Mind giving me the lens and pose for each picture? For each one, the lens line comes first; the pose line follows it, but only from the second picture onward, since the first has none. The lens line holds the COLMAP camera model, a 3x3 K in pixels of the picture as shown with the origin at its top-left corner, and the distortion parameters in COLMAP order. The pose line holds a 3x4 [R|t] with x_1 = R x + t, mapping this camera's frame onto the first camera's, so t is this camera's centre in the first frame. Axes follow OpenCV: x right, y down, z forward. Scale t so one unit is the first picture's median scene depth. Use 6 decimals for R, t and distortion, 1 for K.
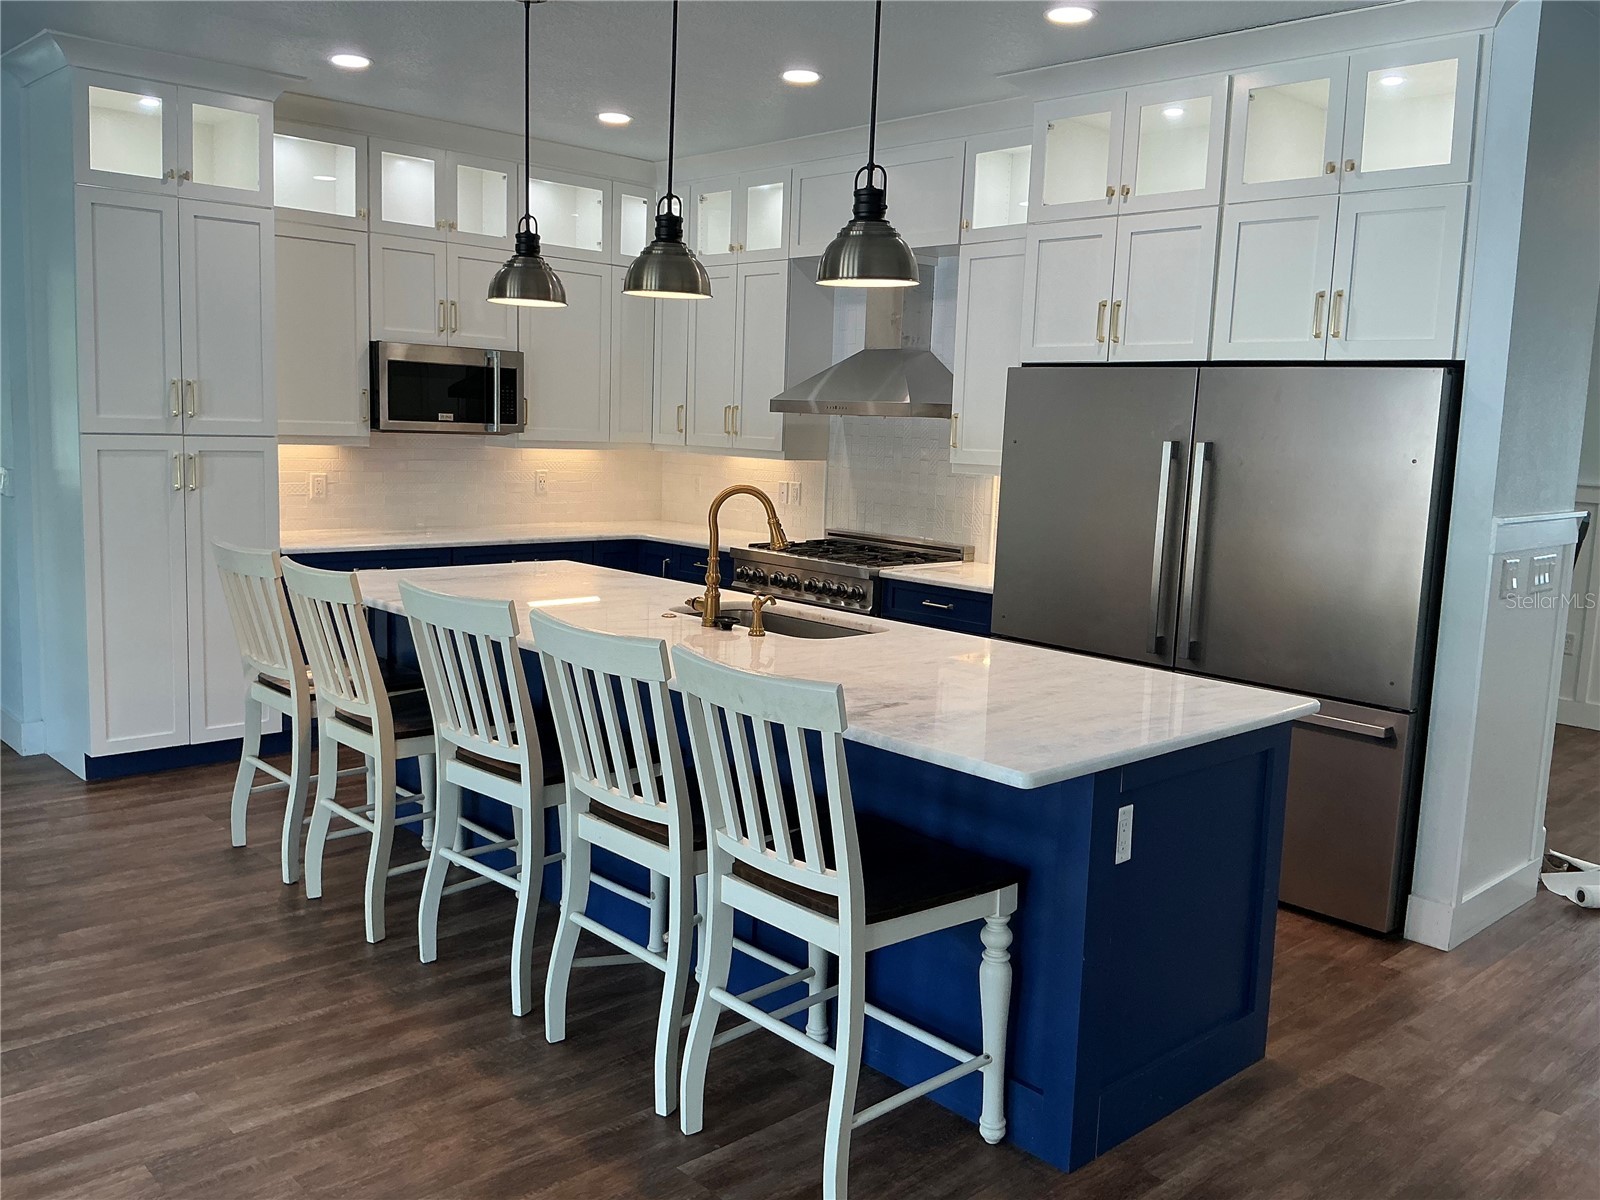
lens RADIAL K [[1343.5, 0, 795.8], [0, 1343.5, 597.4], [0, 0, 1]] dist [0.126128, -0.255834]
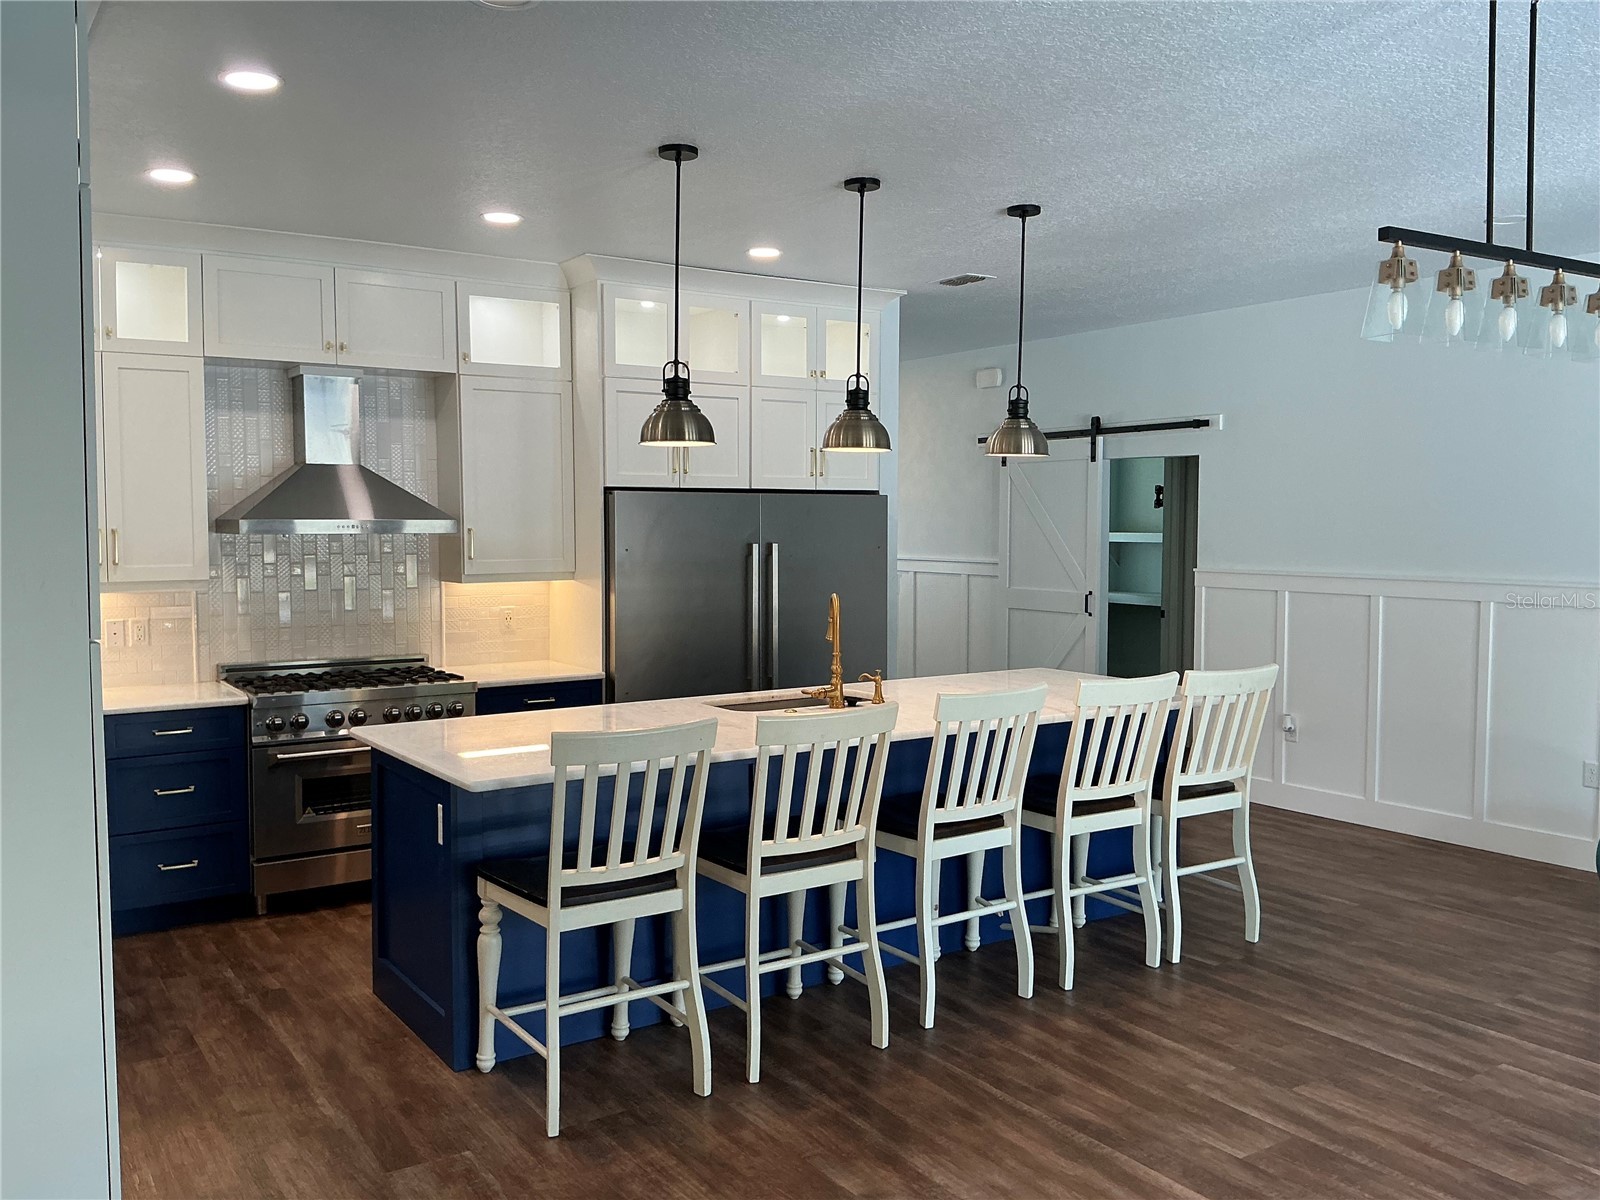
lens RADIAL K [[1343.5, 0, 795.8], [0, 1343.5, 597.4], [0, 0, 1]] dist [0.126128, -0.255834]
pose [[0.161697, -0.096728, 0.982088, -1.064017], [0.139747, 0.987400, 0.074242, -0.148065], [-0.976895, 0.125239, 0.173177, 0.666245]]
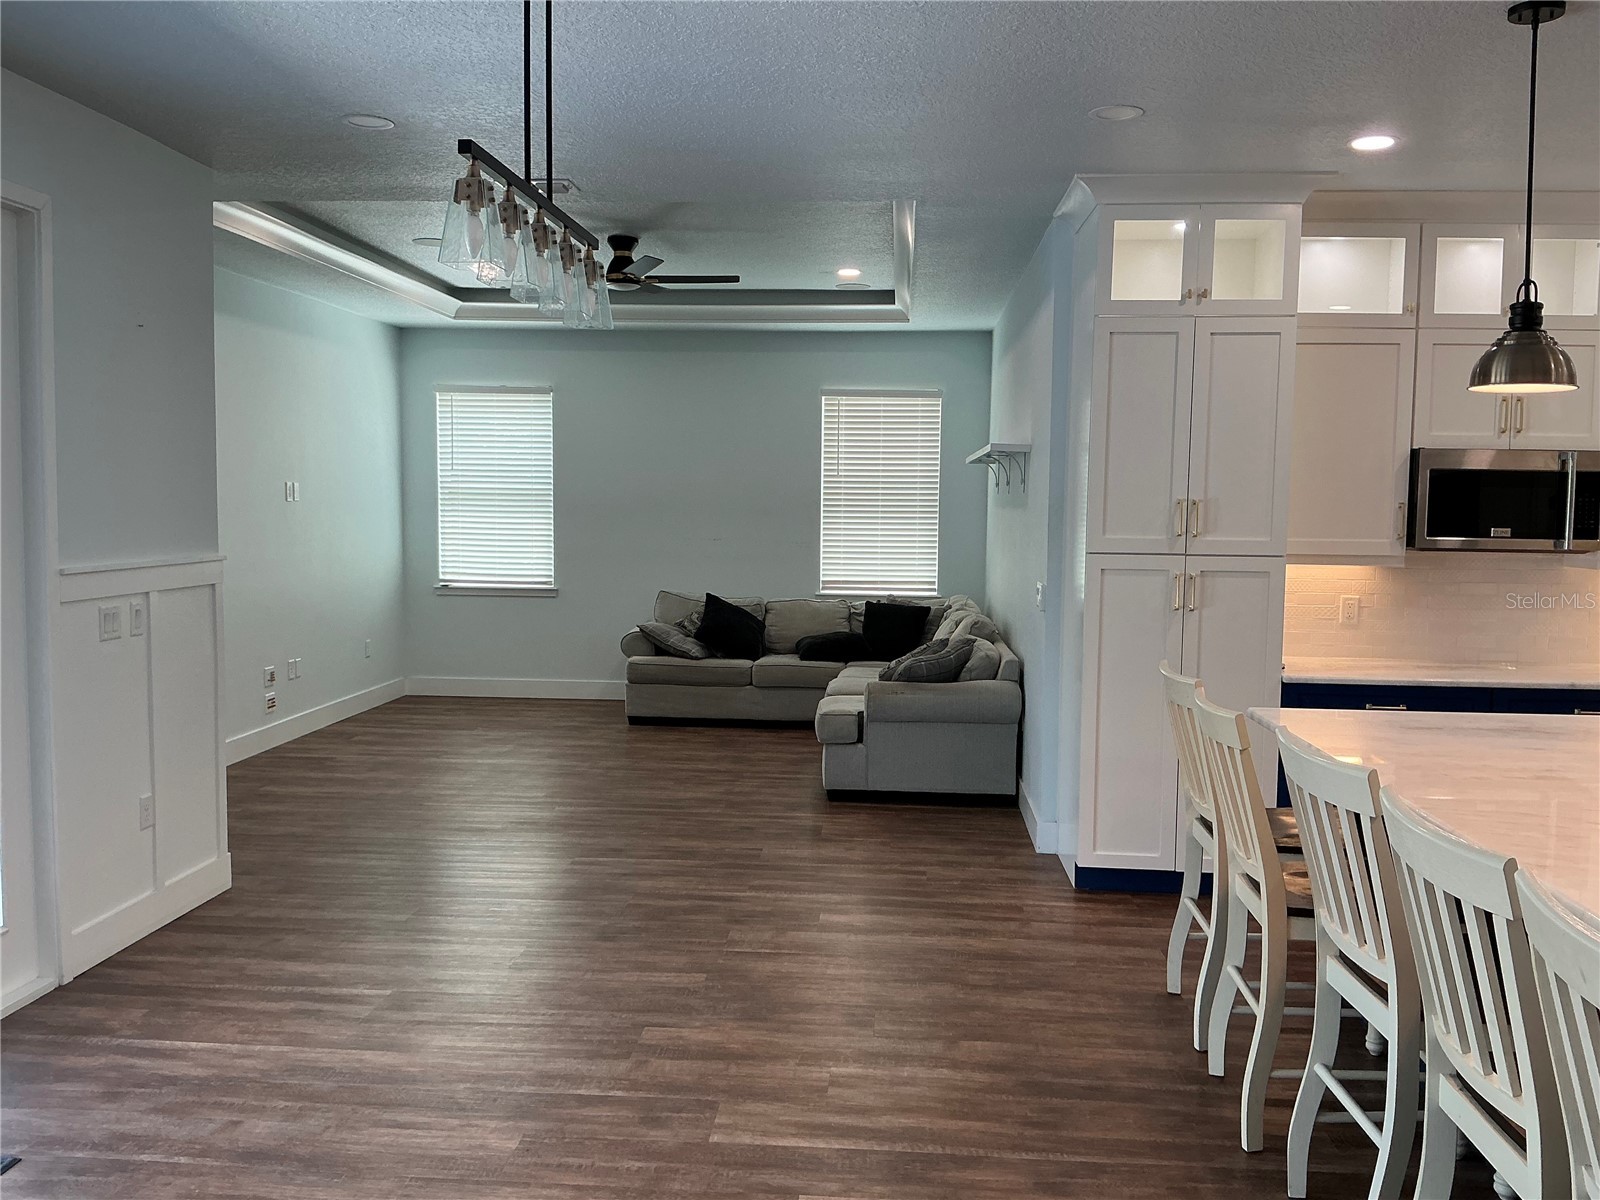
lens RADIAL K [[1343.5, 0, 795.8], [0, 1343.5, 597.4], [0, 0, 1]] dist [0.126128, -0.255834]
pose [[0.678363, 0.026681, -0.734243, 0.089313], [-0.089257, 0.994931, -0.046311, -0.019629], [0.729285, 0.096952, 0.677306, 0.148779]]
